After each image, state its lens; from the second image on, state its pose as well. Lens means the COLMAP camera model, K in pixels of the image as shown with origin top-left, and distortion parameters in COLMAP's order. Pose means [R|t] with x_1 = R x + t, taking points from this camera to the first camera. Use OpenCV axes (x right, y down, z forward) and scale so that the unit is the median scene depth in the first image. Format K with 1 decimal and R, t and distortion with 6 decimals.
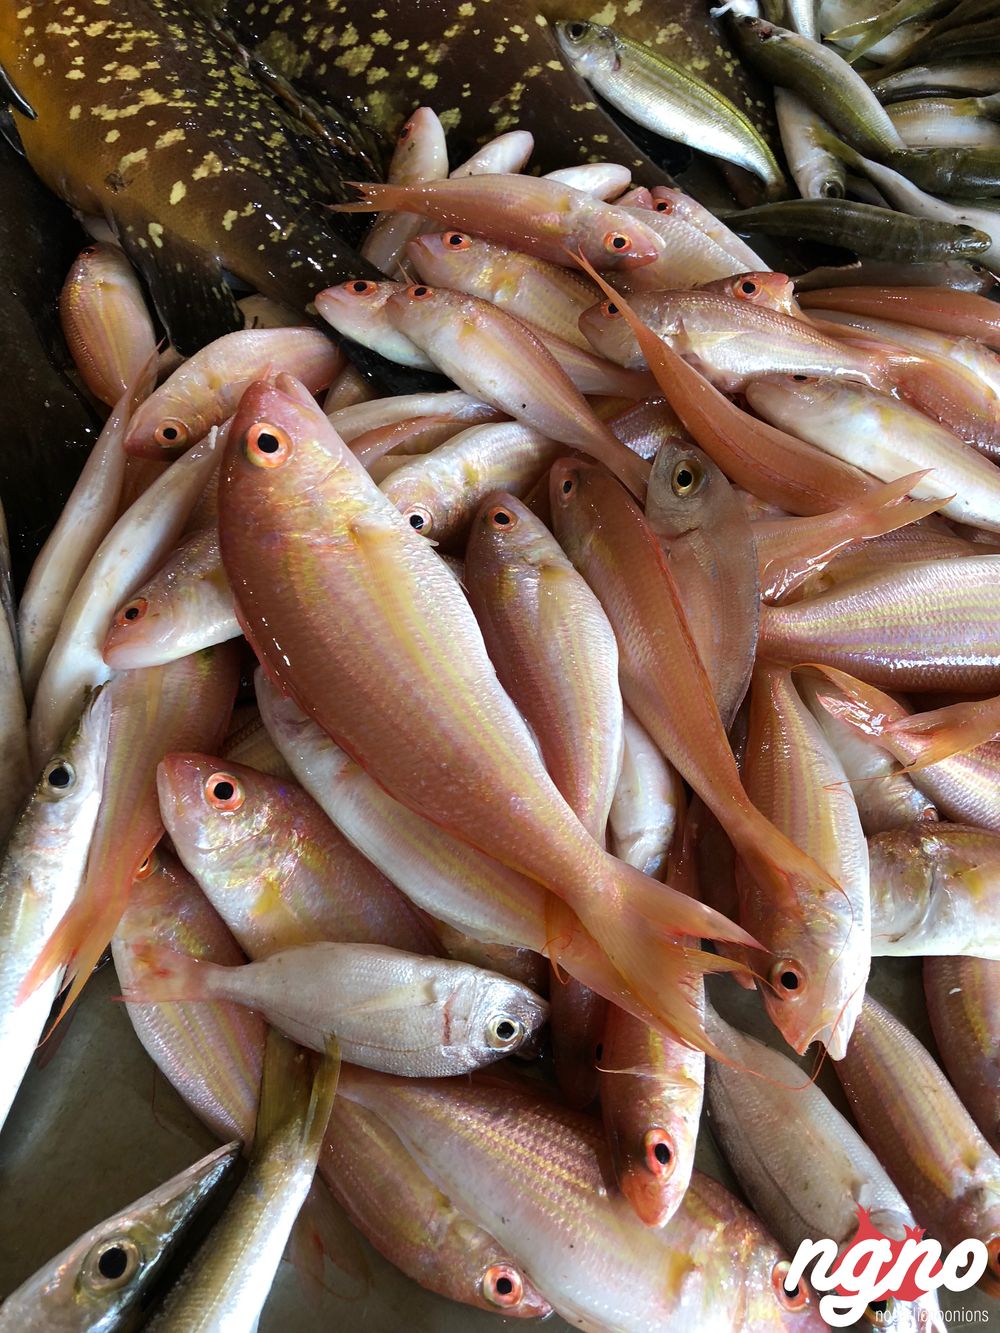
lens RADIAL K [[1103.2, 0, 504.1], [0, 1103.2, 660.3], [0, 0, 1]] dist [0.036666, -0.034285]
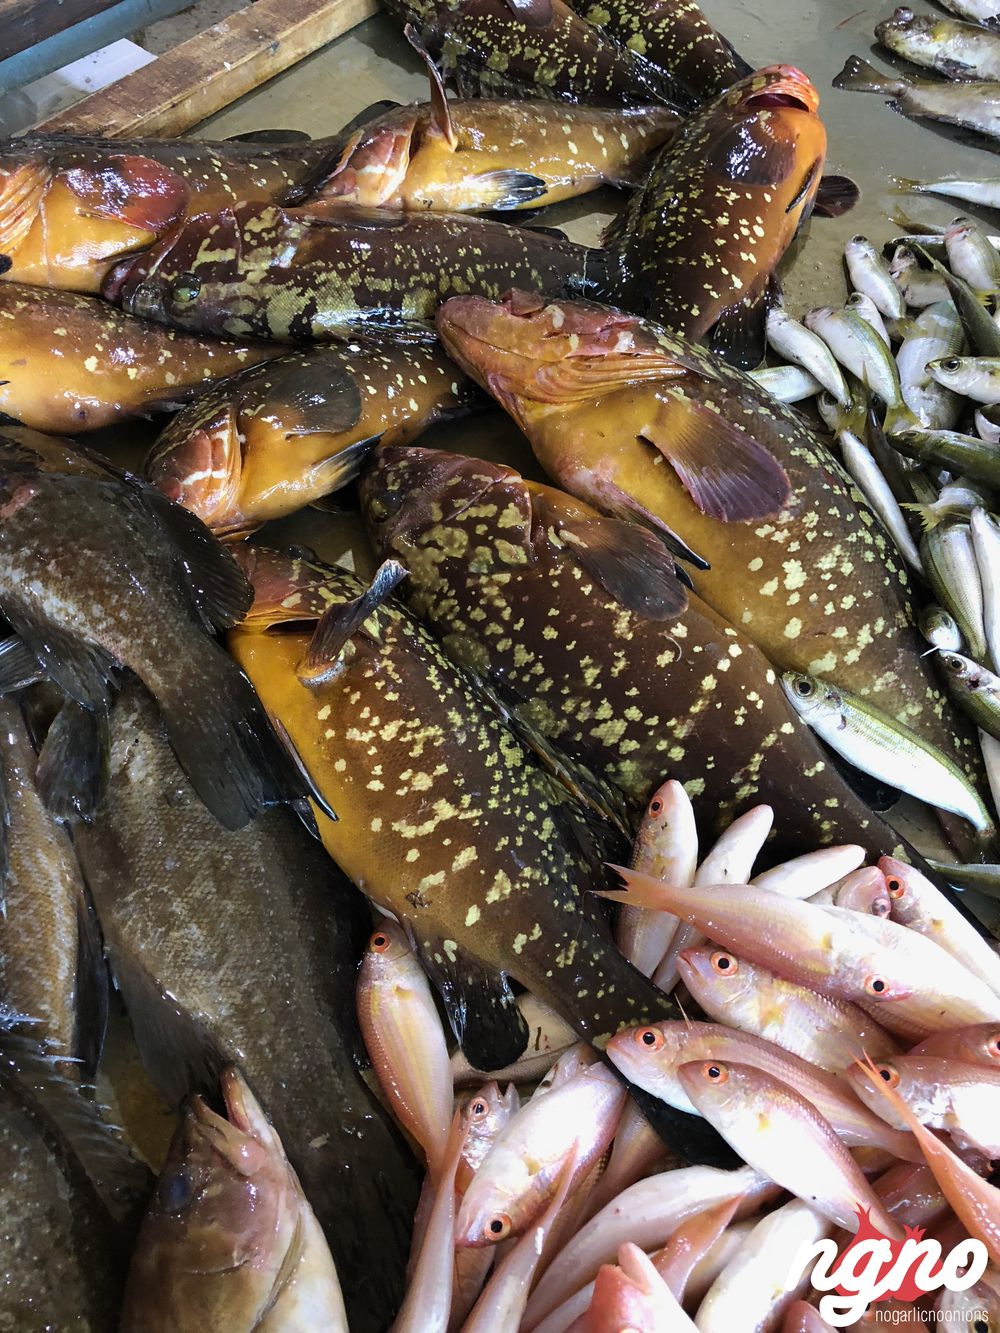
lens RADIAL K [[1103.2, 0, 496.4], [0, 1103.2, 669.5], [0, 0, 1]] dist [0.036666, -0.034285]
pose [[0.999615, 0.023460, -0.014799, -0.243139], [-0.024080, 0.998776, -0.043199, -0.579634], [0.013767, 0.043538, 0.998957, -0.104357]]
